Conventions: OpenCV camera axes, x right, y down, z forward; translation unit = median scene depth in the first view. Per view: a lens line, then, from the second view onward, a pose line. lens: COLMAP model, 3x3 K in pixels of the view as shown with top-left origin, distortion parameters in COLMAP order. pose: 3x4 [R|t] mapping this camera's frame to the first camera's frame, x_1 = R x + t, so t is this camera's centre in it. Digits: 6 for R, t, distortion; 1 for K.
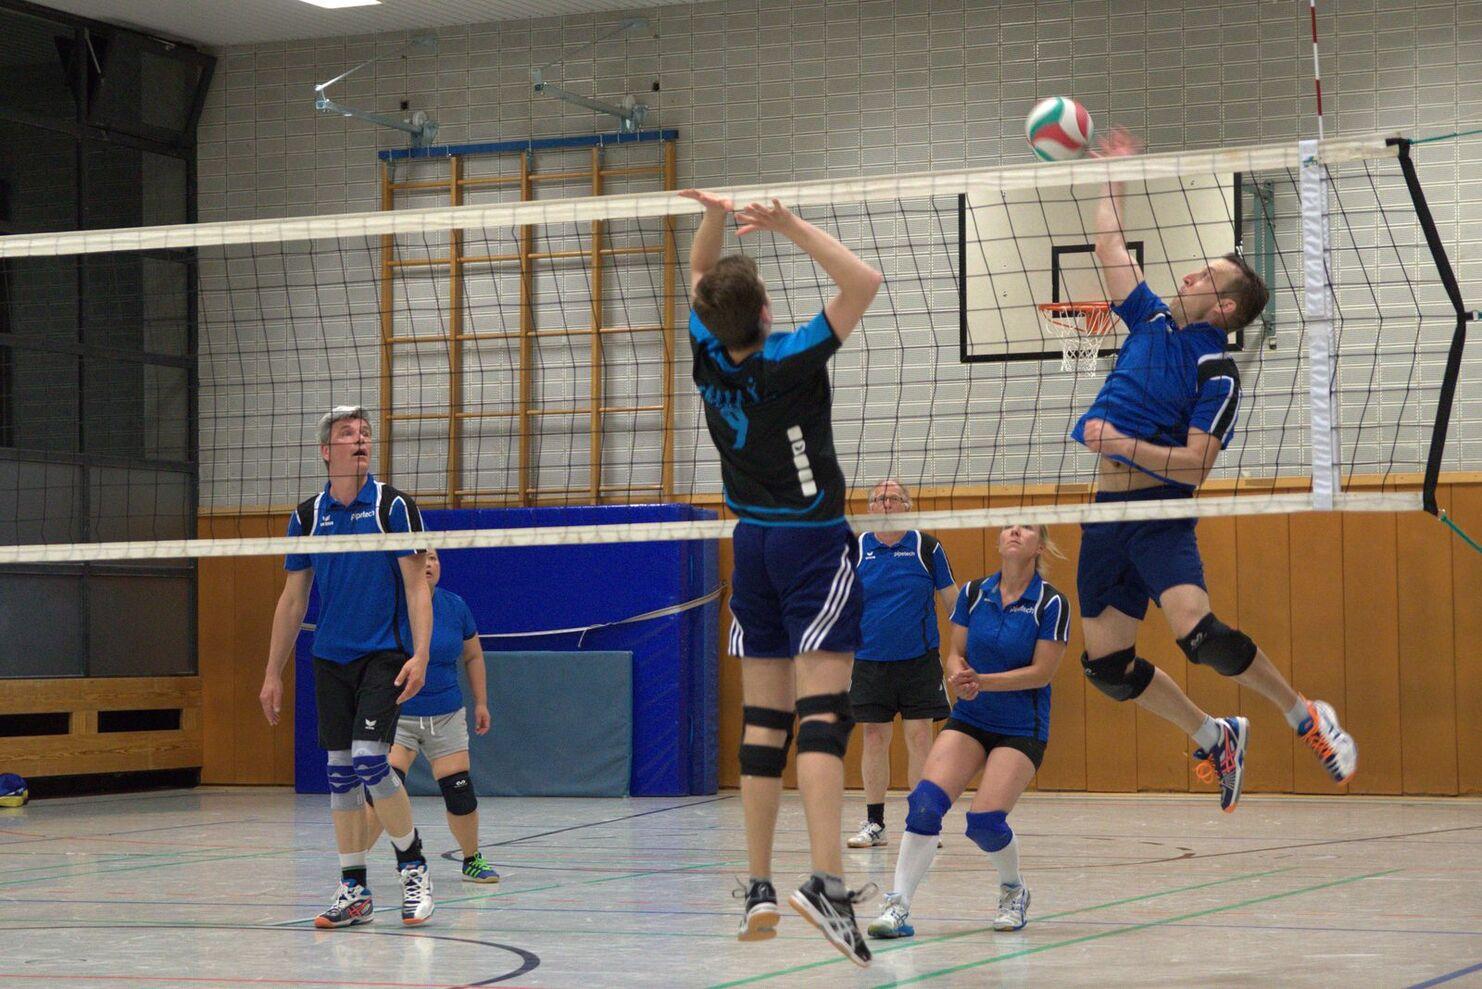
lens RADIAL K [[3779.8, 0, 664.1], [0, 3779.8, 472.5], [0, 0, 1]] dist [0.251382, 0.059542]
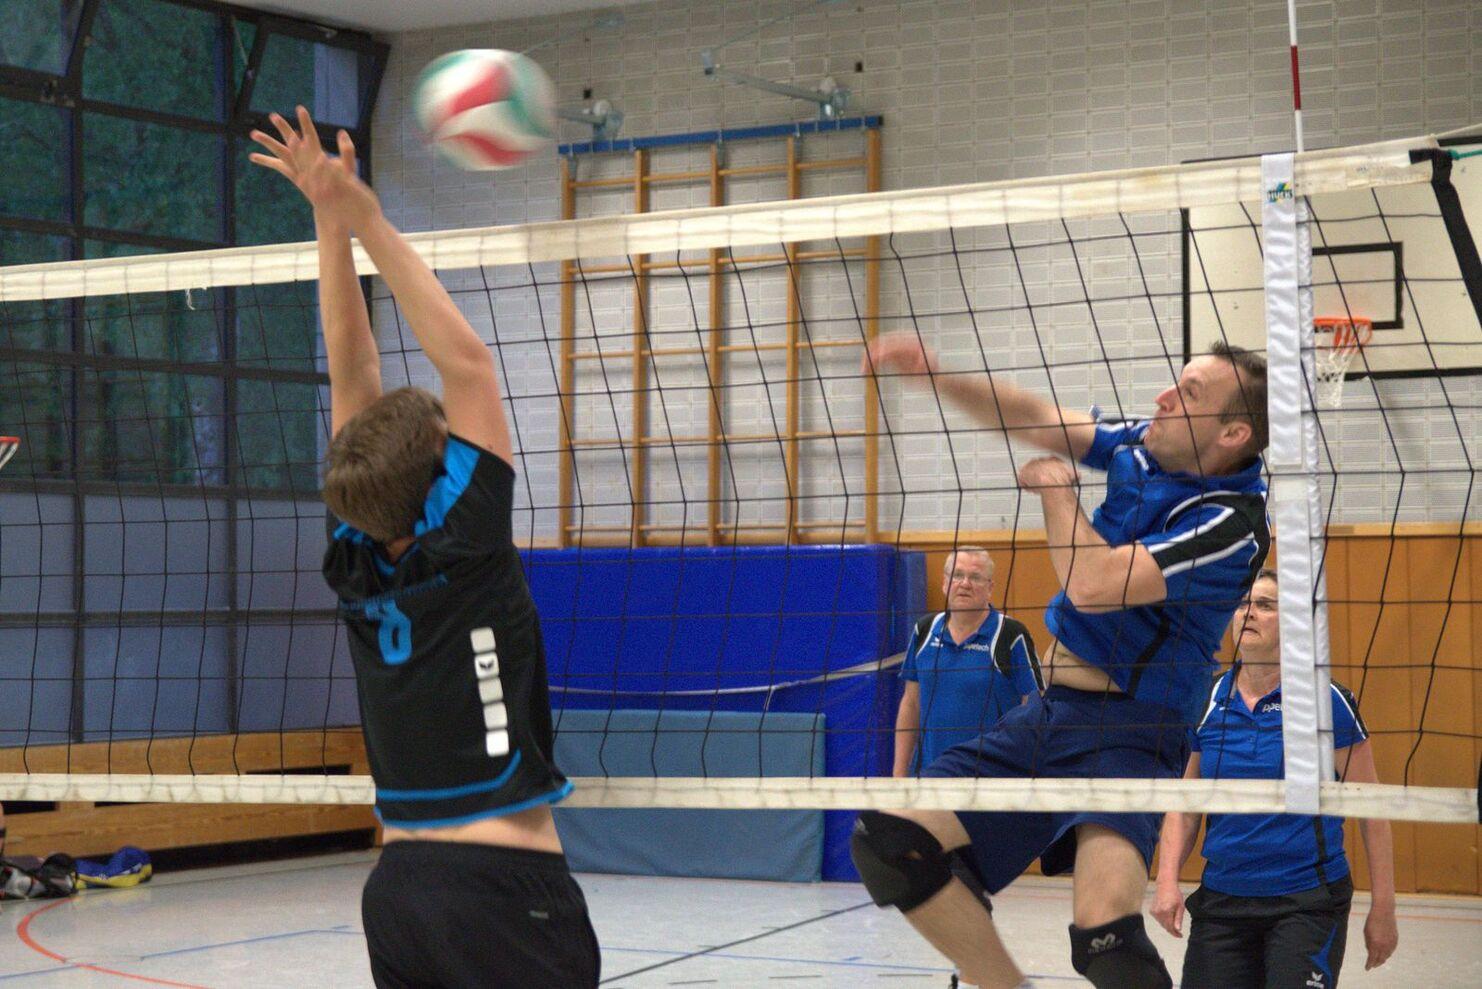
lens RADIAL K [[3445.9, 0, 651.8], [0, 3445.9, 442.6], [0, 0, 1]] dist [0.225938, 0.035961]
pose [[0.990069, -0.003691, -0.140533, 0.132658], [0.004629, 0.999969, 0.006347, -0.042596], [0.140506, -0.006935, 0.990056, 0.422406]]
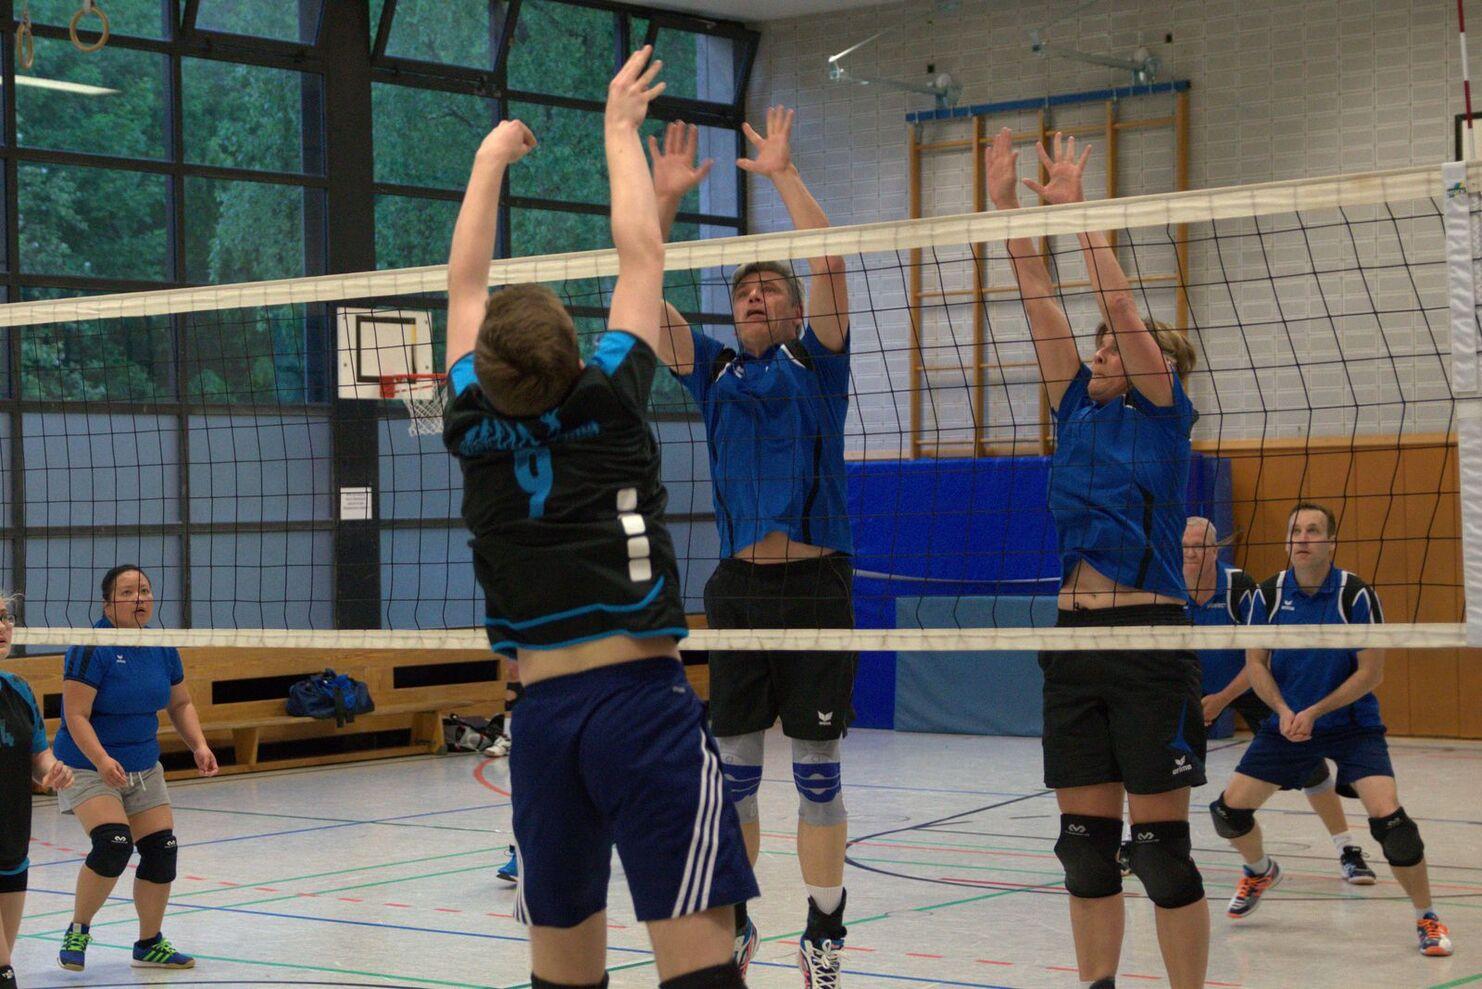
lens RADIAL K [[3123.2, 0, 557.7], [0, 3123.2, 486.5], [0, 0, 1]] dist [0.088946, 0.252823]
pose [[0.961353, -0.010453, -0.275120, 0.149873], [0.023328, 0.998778, 0.043566, -0.047716], [0.274329, -0.048300, 0.960422, 0.301467]]
